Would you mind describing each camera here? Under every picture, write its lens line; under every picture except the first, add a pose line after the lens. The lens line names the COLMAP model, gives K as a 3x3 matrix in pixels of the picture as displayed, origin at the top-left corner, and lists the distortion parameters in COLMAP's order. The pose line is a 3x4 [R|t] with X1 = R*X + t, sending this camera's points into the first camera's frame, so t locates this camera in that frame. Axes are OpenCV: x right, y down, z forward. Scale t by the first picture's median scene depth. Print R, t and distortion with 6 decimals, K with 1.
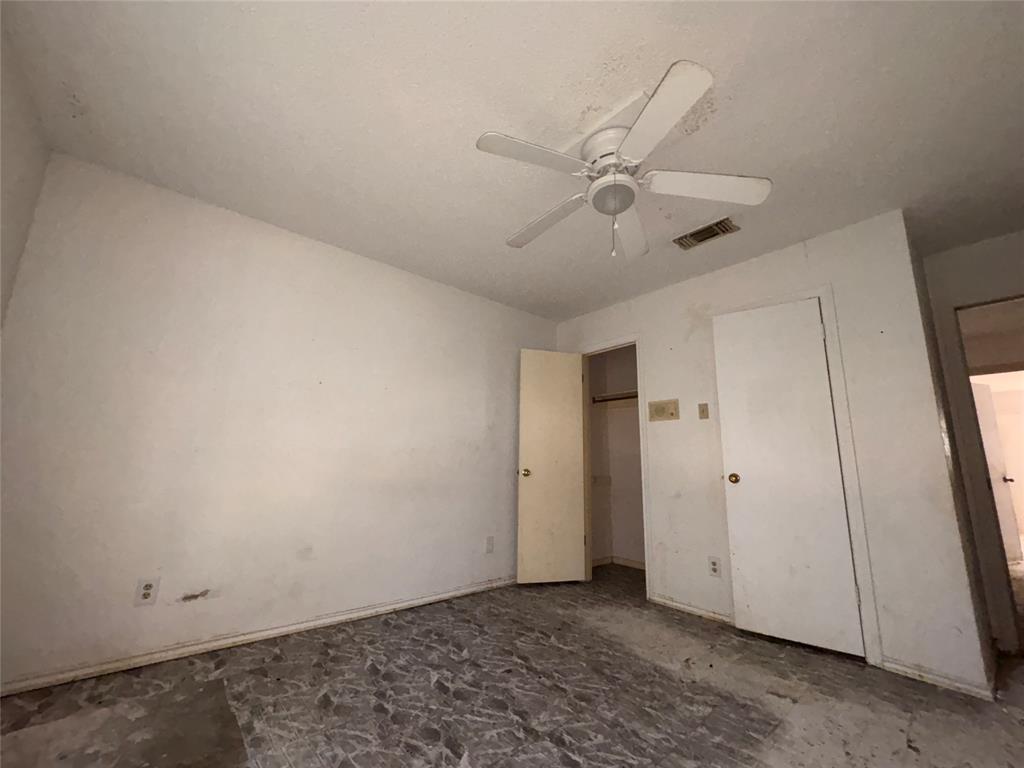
lens RADIAL K [[412.6, 0, 512.7], [0, 412.6, 382.2], [0, 0, 1]] dist [0.001015, -0.000258]
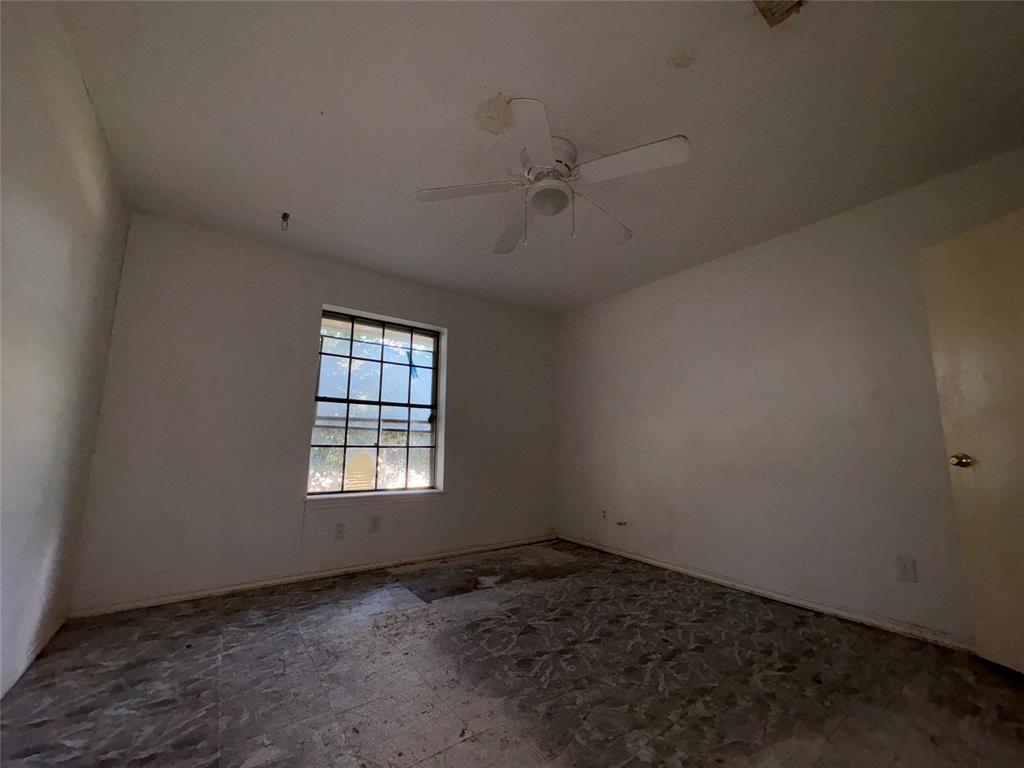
lens RADIAL K [[412.6, 0, 511.6], [0, 412.6, 385.5], [0, 0, 1]] dist [0.001015, -0.000258]
pose [[-0.085720, -0.166488, -0.982310, 1.108169], [0.179923, 0.967143, -0.179618, 0.187126], [0.979939, -0.192137, -0.052948, 0.766786]]
